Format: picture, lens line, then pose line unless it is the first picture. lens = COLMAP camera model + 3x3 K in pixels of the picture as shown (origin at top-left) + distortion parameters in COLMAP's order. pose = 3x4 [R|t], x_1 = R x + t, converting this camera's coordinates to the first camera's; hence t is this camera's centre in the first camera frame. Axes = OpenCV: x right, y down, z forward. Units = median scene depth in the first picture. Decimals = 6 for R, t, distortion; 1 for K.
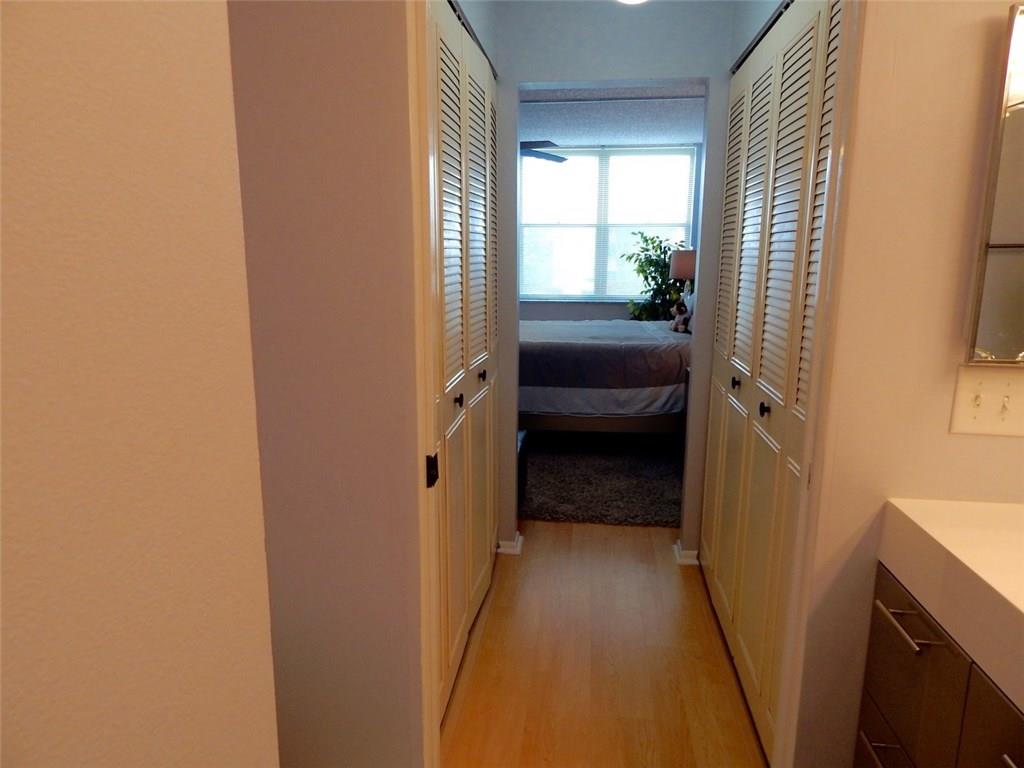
lens RADIAL K [[675.6, 0, 509.7], [0, 675.6, 383.9], [0, 0, 1]] dist [-0.000508, -0.003027]
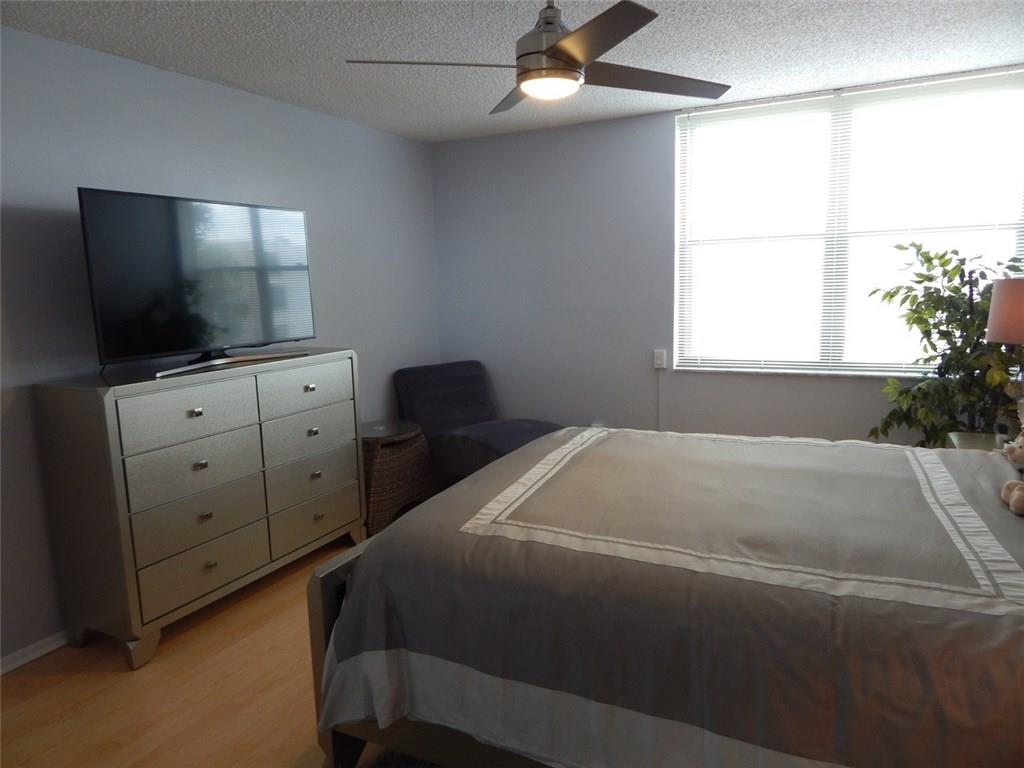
lens RADIAL K [[675.6, 0, 515.1], [0, 675.6, 382.1], [0, 0, 1]] dist [-0.000508, -0.003027]
pose [[0.940879, 0.019072, -0.338205, 0.084736], [-0.033048, 0.998819, -0.035613, -0.093560], [0.337126, 0.044685, 0.940398, 0.429132]]
